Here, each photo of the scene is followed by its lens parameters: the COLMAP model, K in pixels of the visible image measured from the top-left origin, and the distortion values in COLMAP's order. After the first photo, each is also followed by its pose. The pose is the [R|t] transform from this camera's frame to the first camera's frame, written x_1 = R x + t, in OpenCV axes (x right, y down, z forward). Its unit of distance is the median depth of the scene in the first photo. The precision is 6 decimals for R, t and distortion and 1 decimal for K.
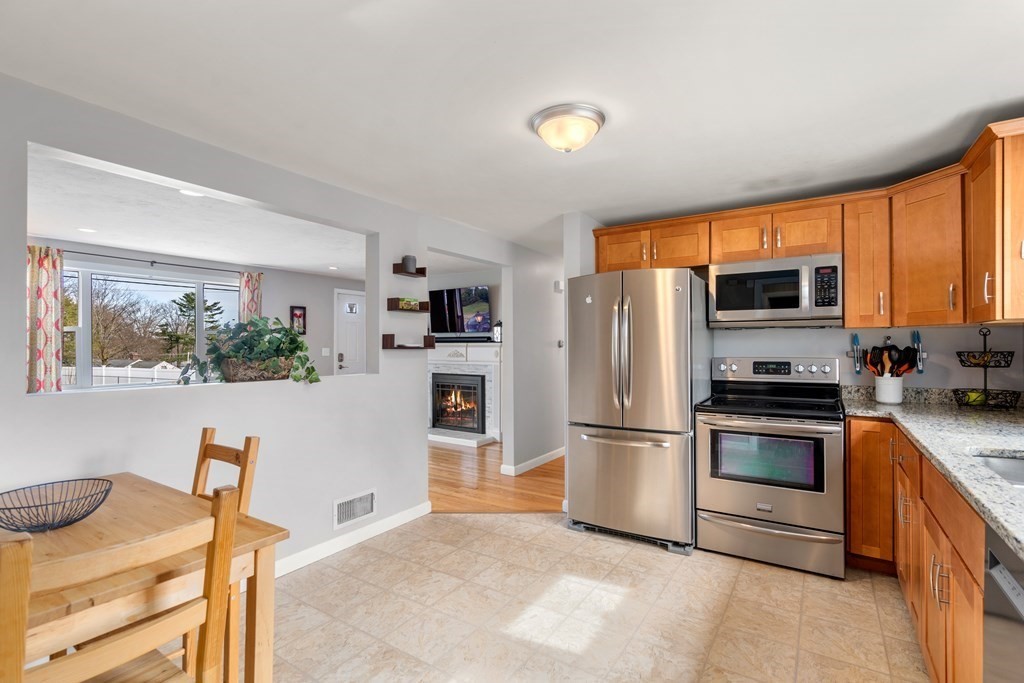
lens RADIAL K [[476.9, 0, 512.1], [0, 476.9, 348.4], [0, 0, 1]] dist [0.000656, 0.000577]
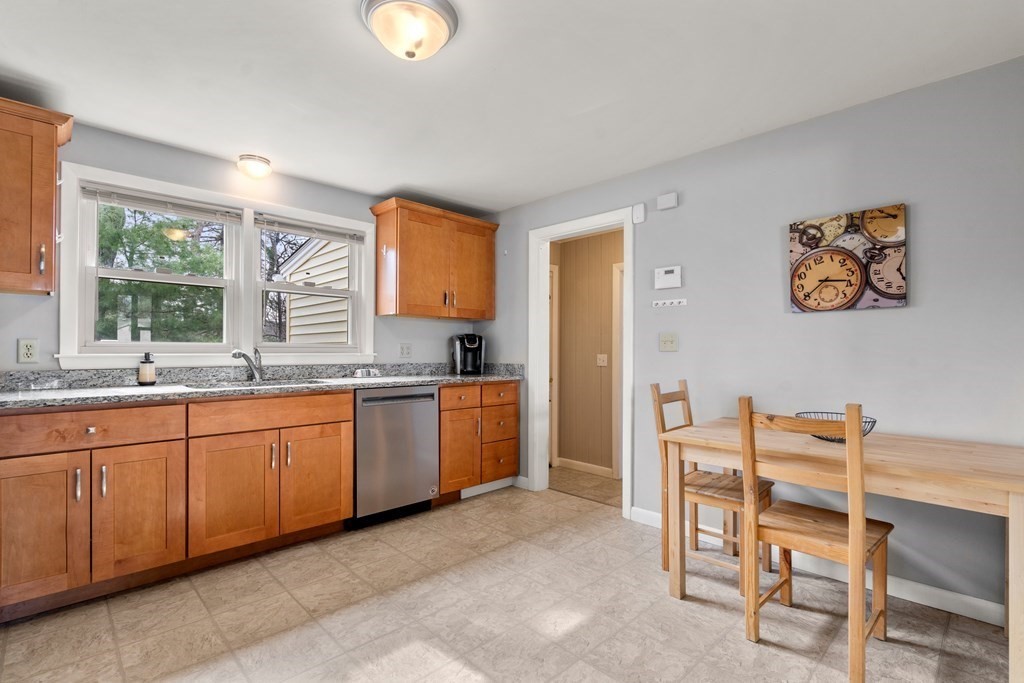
lens RADIAL K [[476.9, 0, 512.1], [0, 476.9, 348.4], [0, 0, 1]] dist [0.000656, 0.000577]
pose [[-0.977607, 0.000698, 0.210439, -0.170552], [0.000723, 1.000000, 0.000043, 0.052660], [-0.210439, 0.000195, -0.977607, 1.395389]]
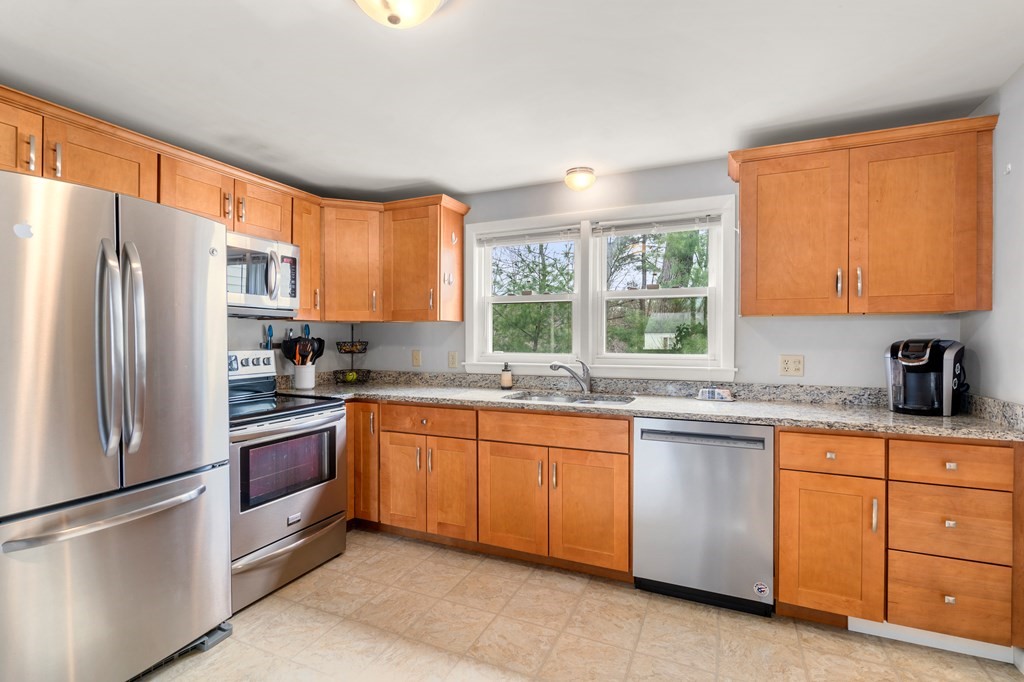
lens RADIAL K [[478.9, 0, 512.0], [0, 478.9, 341.0], [0, 0, 1]] dist [-0.002053, -0.000067]
pose [[-0.160697, -0.002691, 0.987000, -0.427588], [0.004615, 0.999983, 0.003478, 0.002438], [-0.986993, 0.005114, -0.160682, 0.767479]]
